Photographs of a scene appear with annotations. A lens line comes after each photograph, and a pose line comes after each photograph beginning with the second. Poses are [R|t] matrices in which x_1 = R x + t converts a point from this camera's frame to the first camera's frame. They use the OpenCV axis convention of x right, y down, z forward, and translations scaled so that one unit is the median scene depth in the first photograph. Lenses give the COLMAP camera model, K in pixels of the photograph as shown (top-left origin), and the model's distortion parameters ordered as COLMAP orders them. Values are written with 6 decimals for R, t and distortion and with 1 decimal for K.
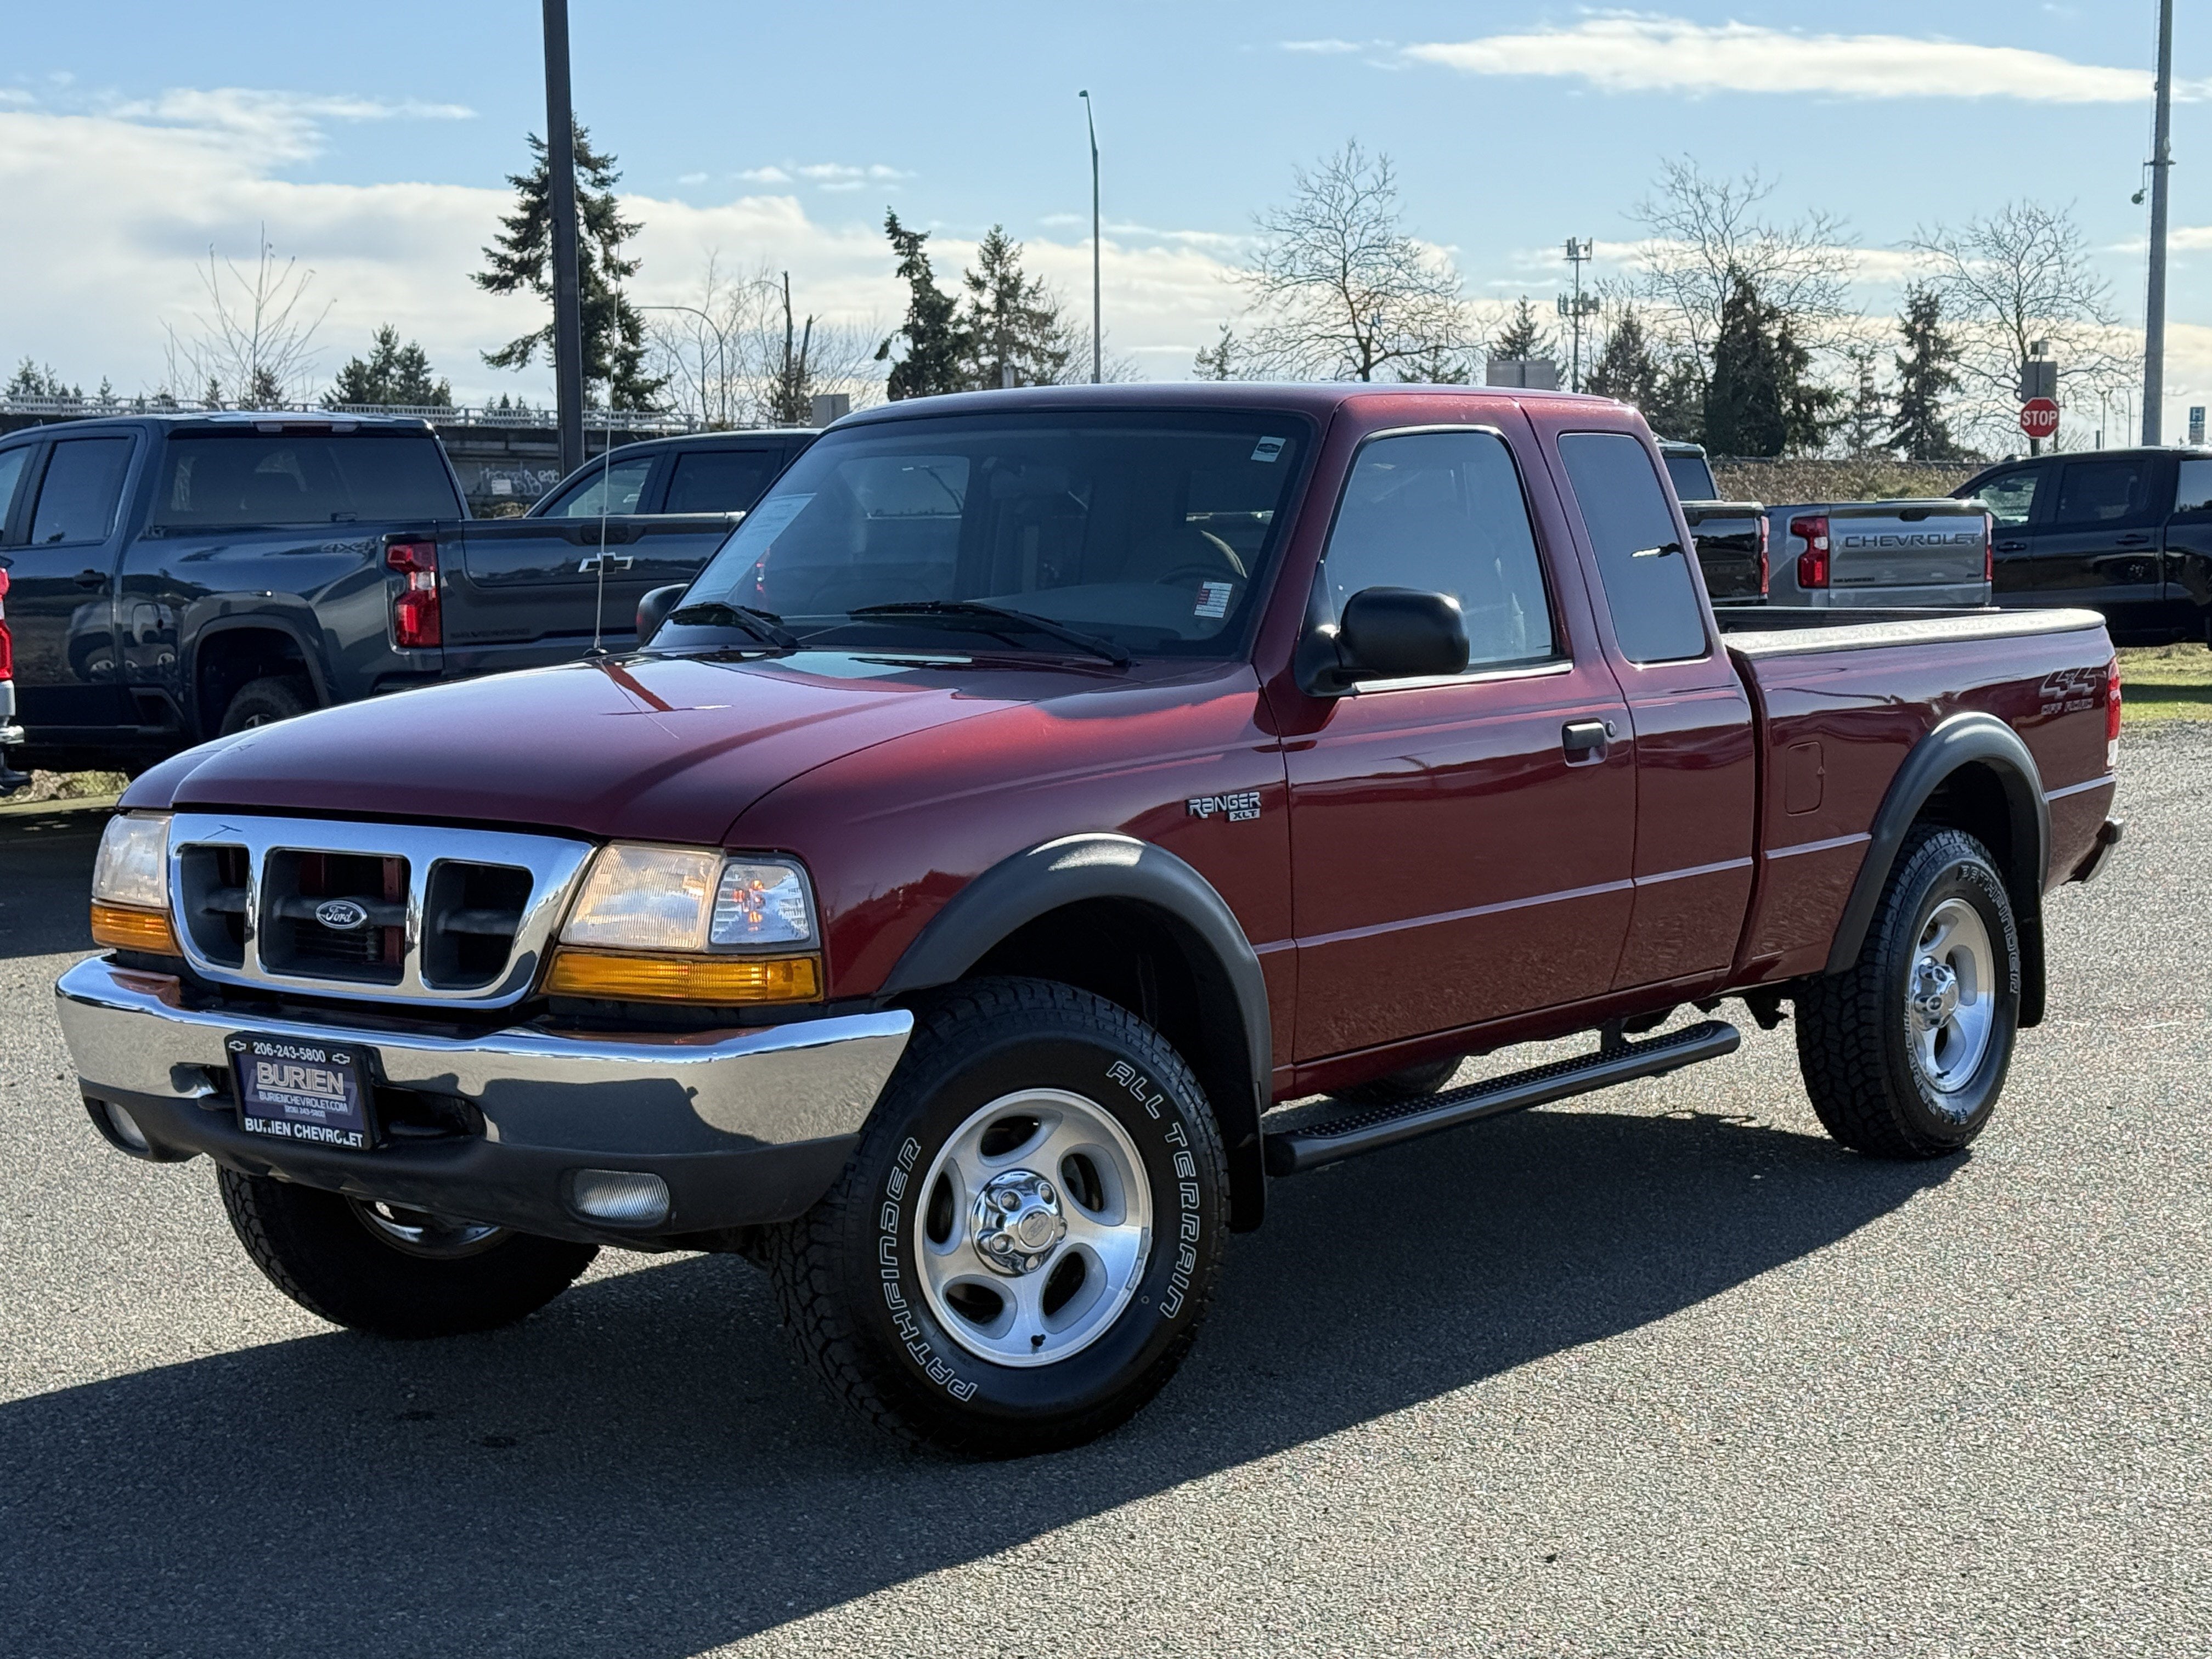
lens RADIAL K [[3885.3, 0, 1106.0], [0, 3885.3, 829.5], [0, 0, 1]] dist [0.215328, 0.159453]
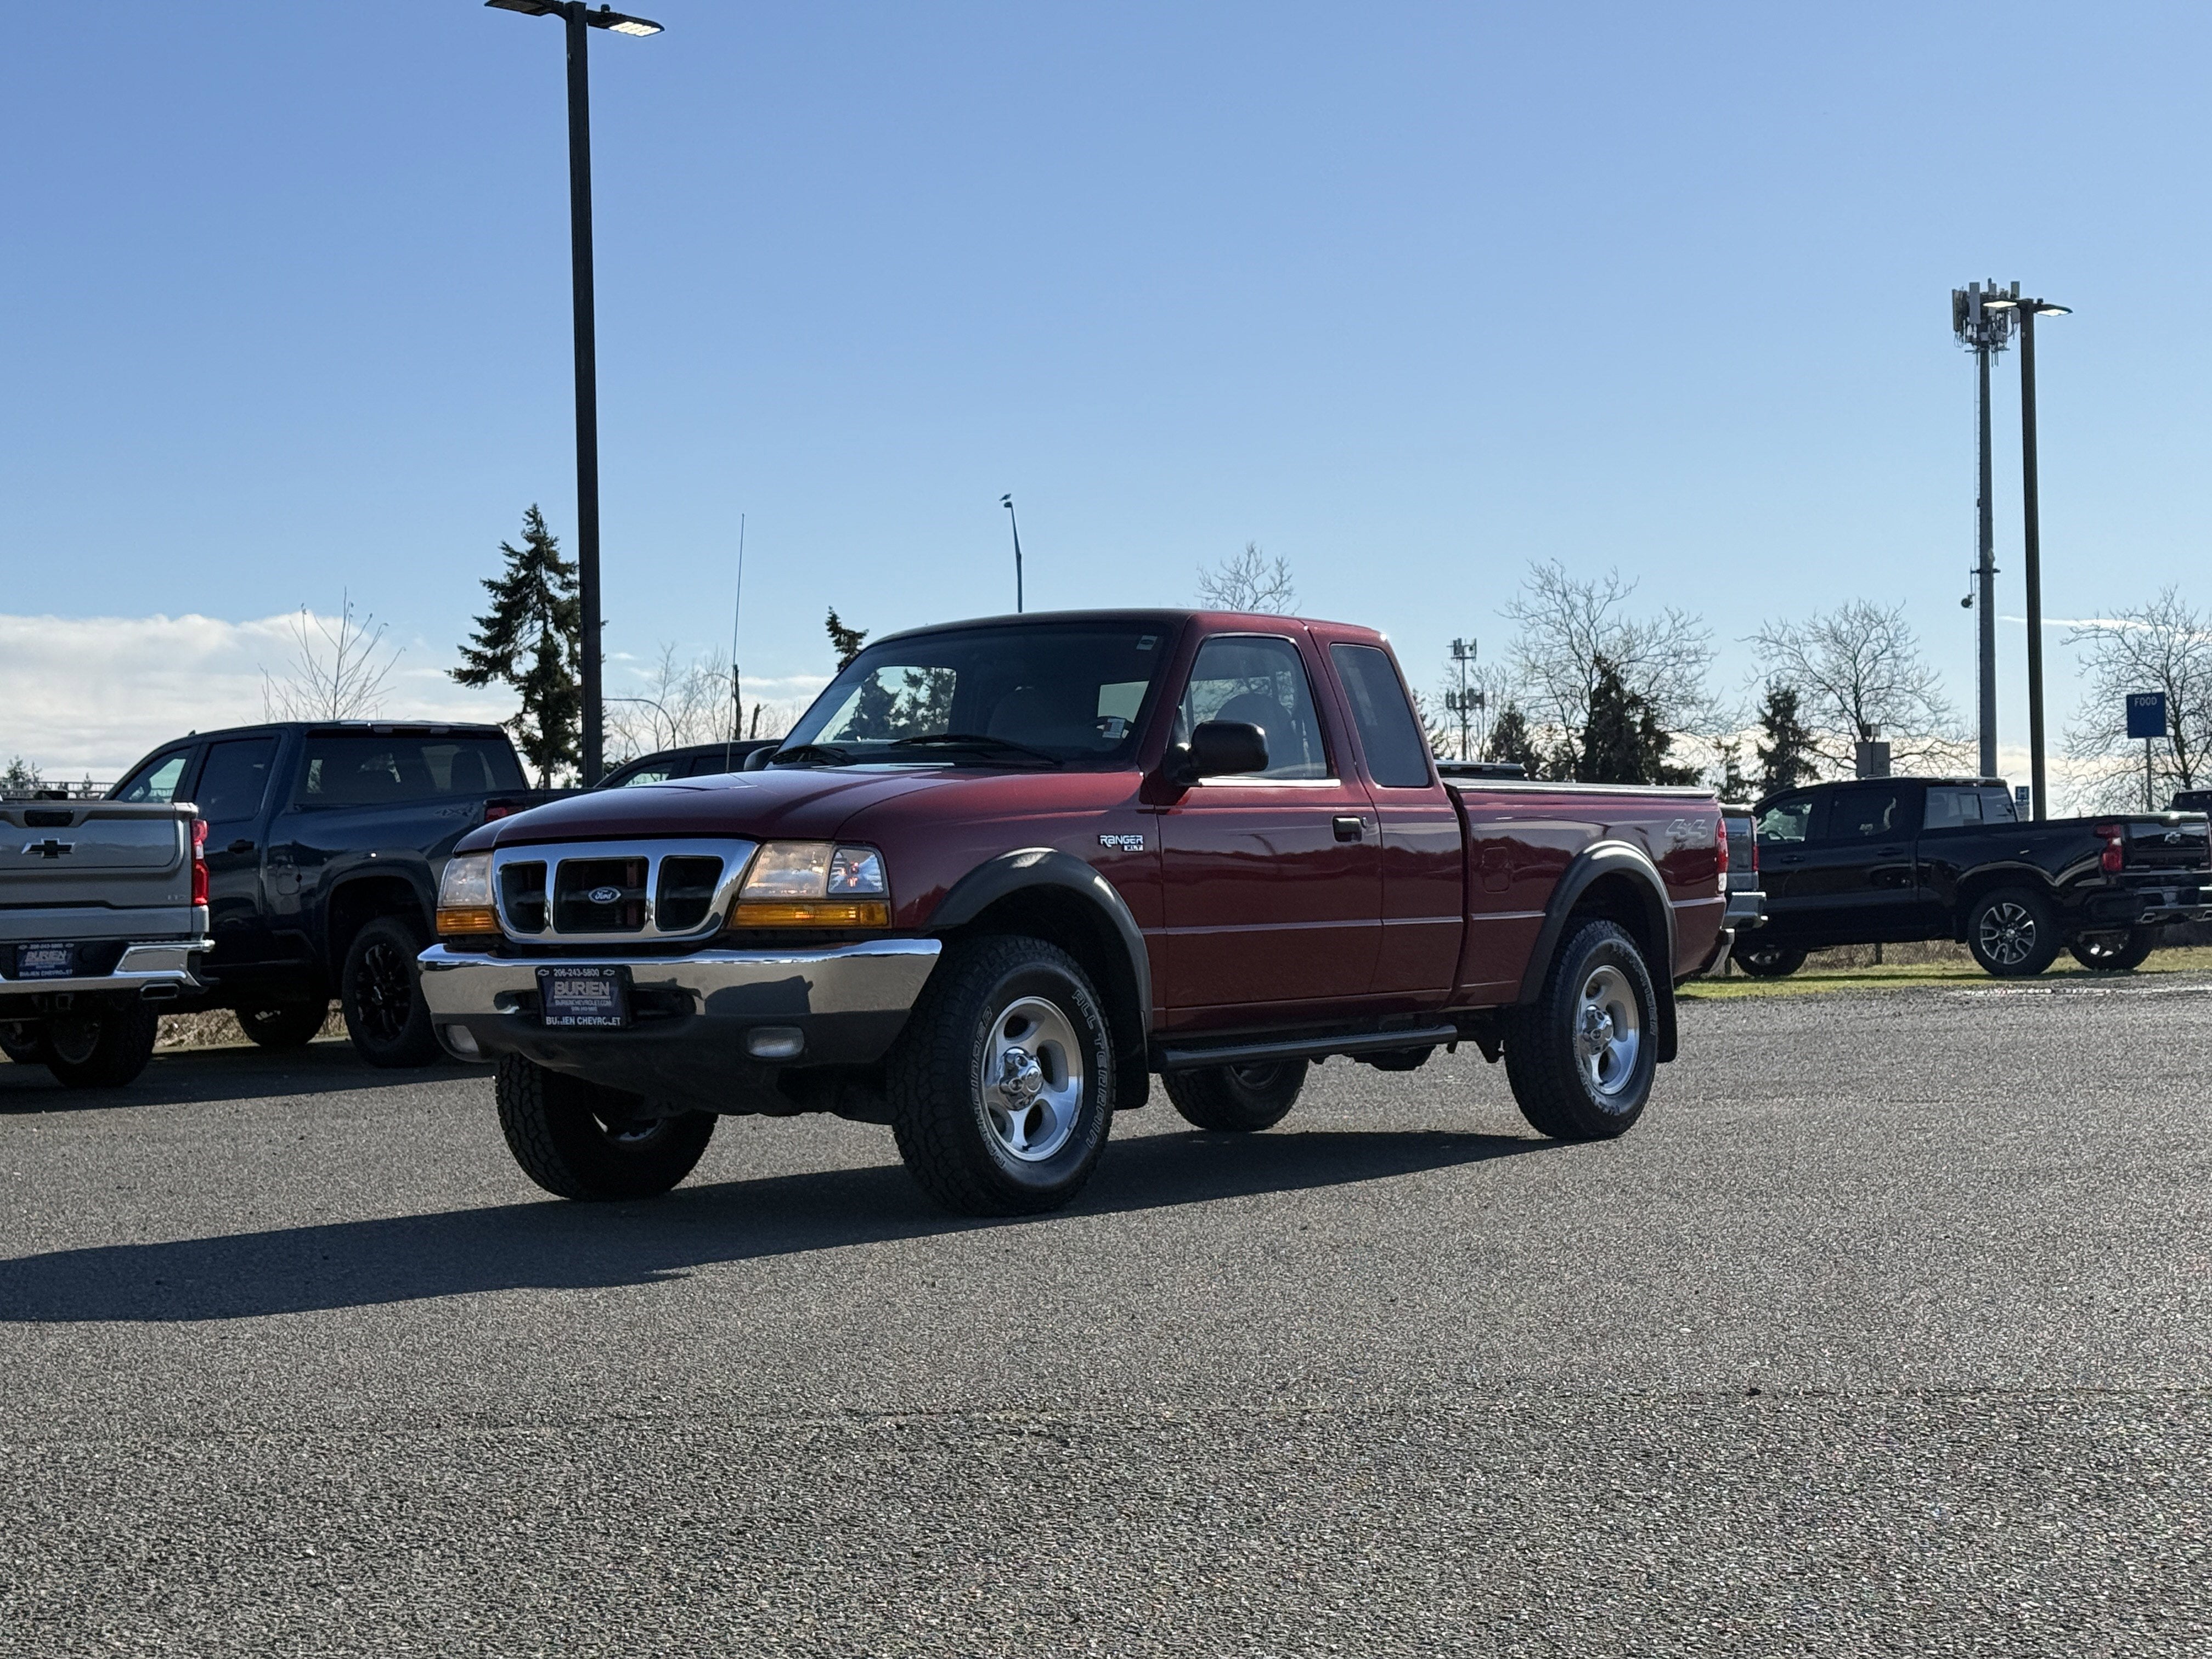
lens RADIAL K [[3769.4, 0, 1161.8], [0, 3769.4, 817.0], [0, 0, 1]] dist [0.231583, 1.688478]
pose [[0.999338, -0.007730, 0.035547, -0.001673], [0.011457, 0.994315, -0.105864, 0.026537], [-0.034526, 0.106201, 0.993745, -0.105373]]
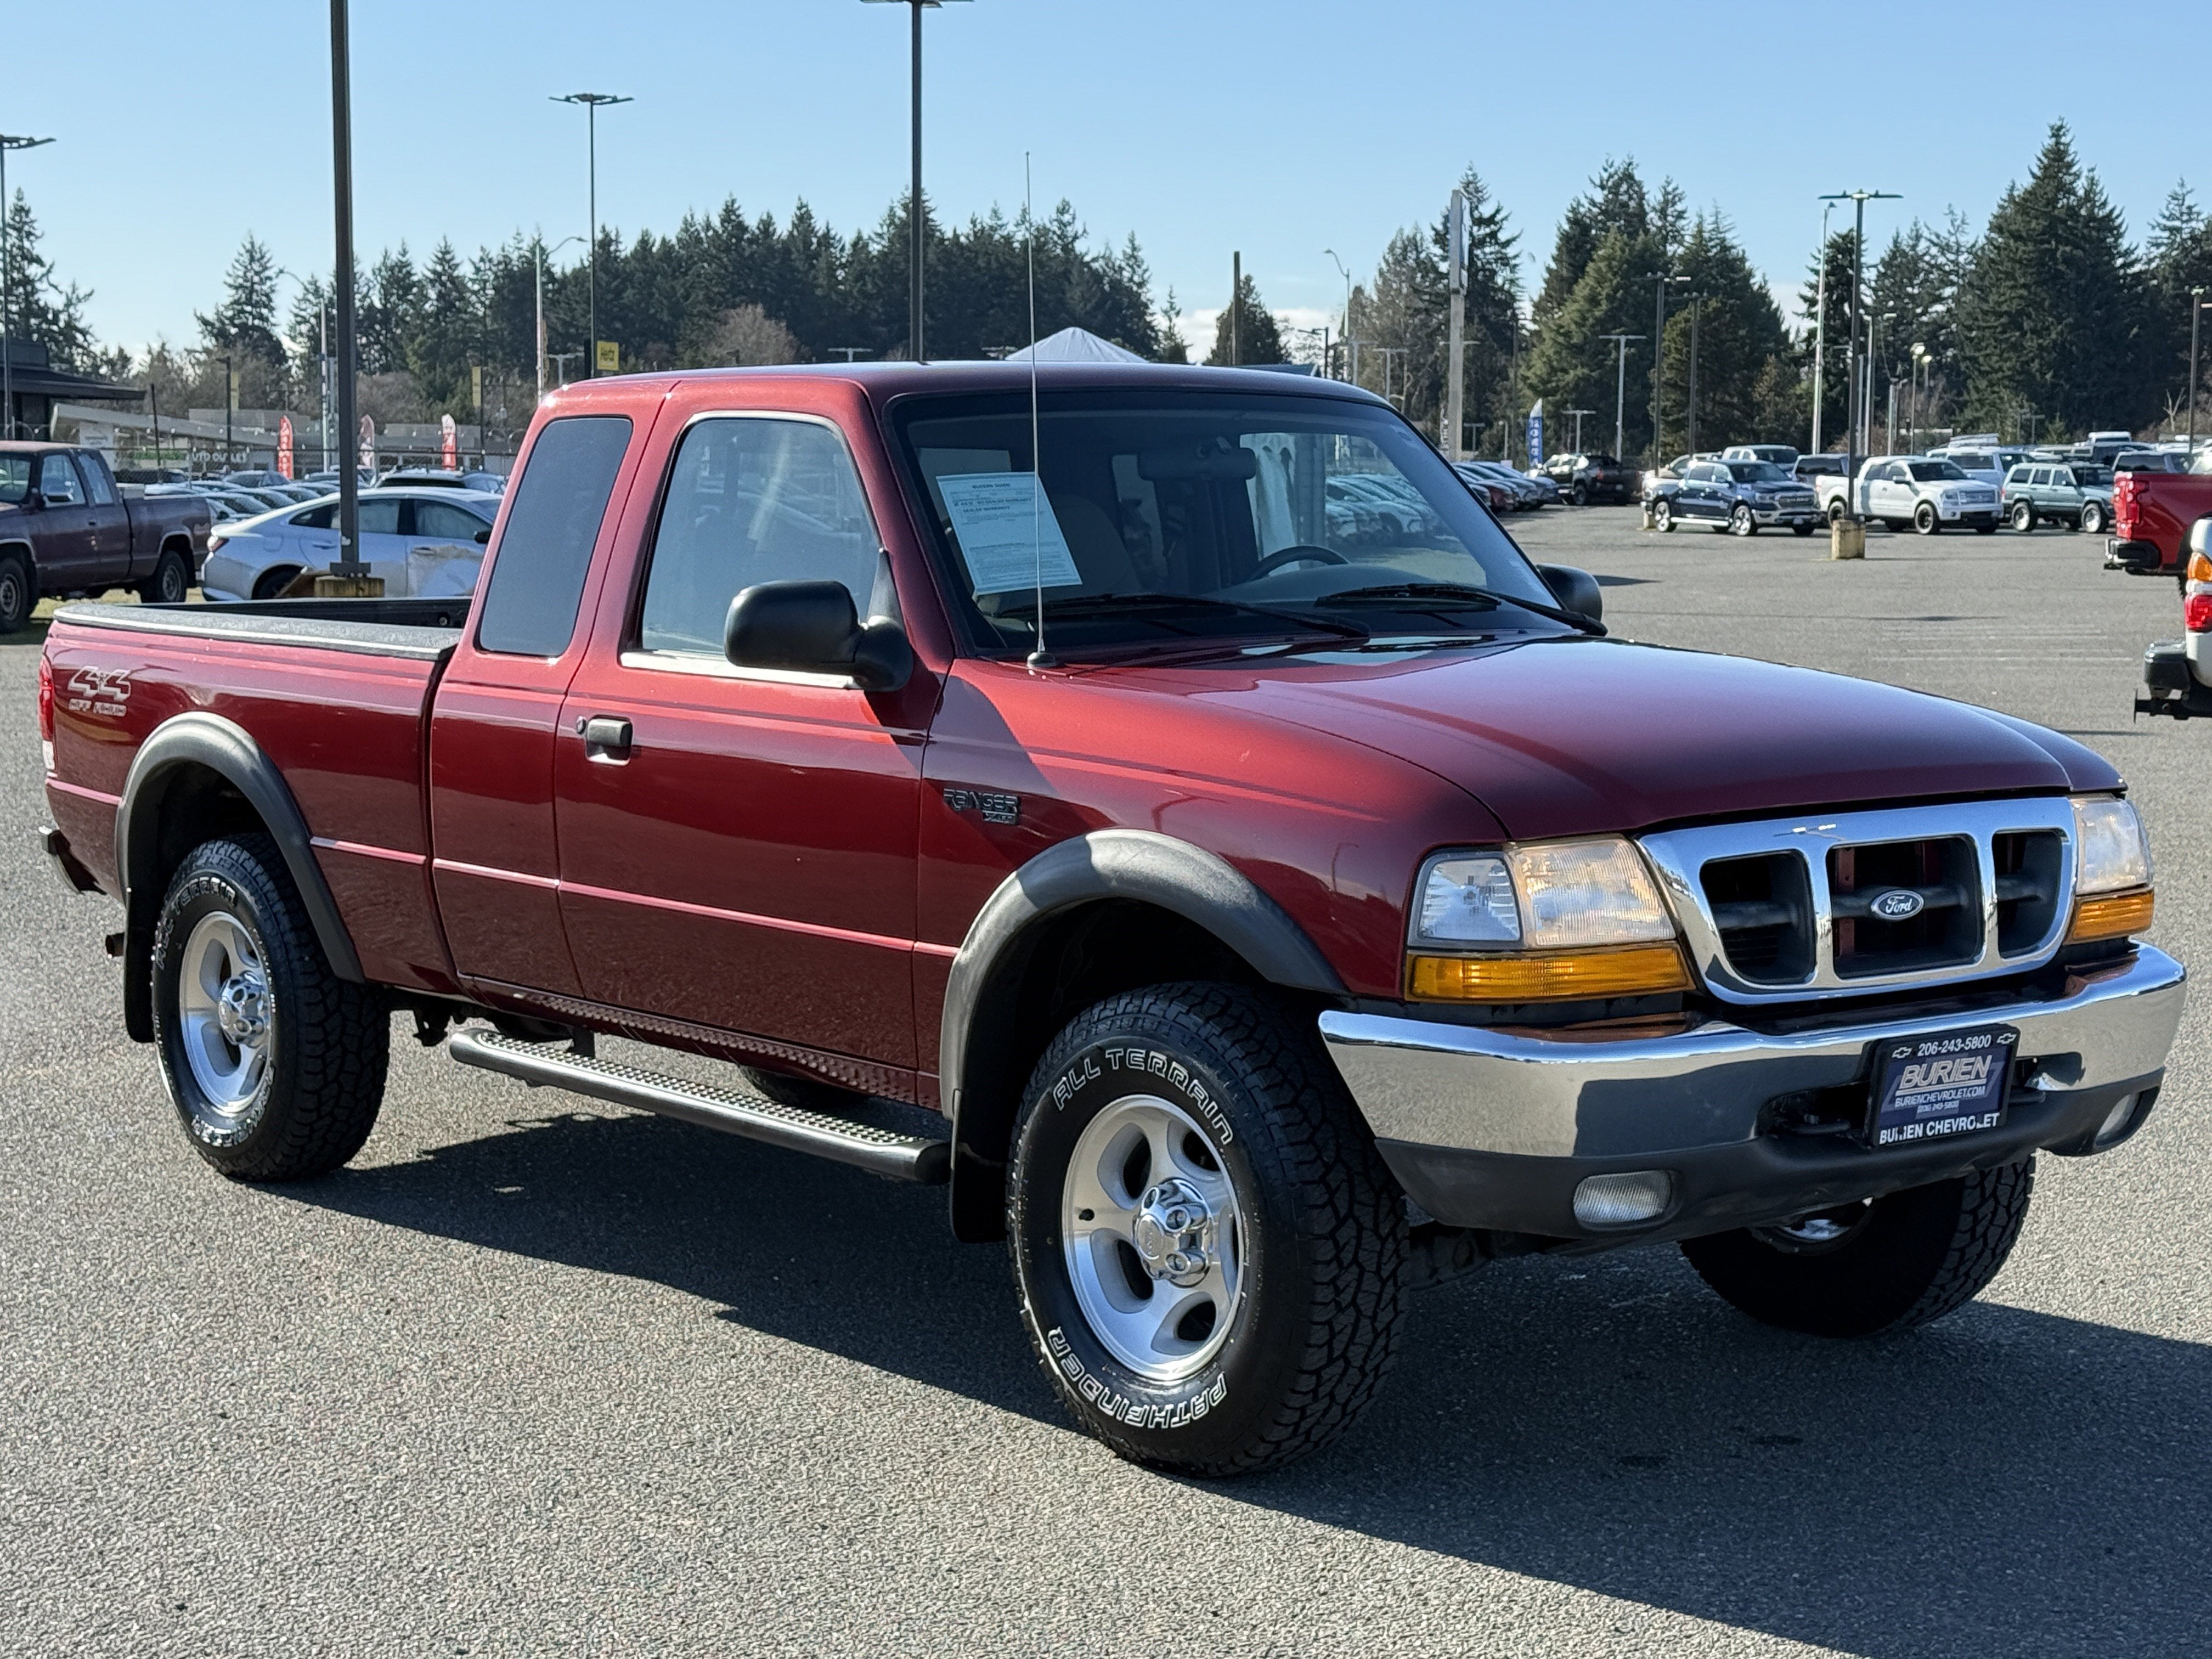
lens RADIAL K [[3885.3, 0, 1106.0], [0, 3885.3, 829.5], [0, 0, 1]] dist [0.215328, 0.159453]
pose [[0.194990, -0.079394, 0.977587, -0.189203], [0.083928, 0.994413, 0.064020, -0.012076], [-0.977208, 0.069564, 0.200564, 0.159334]]
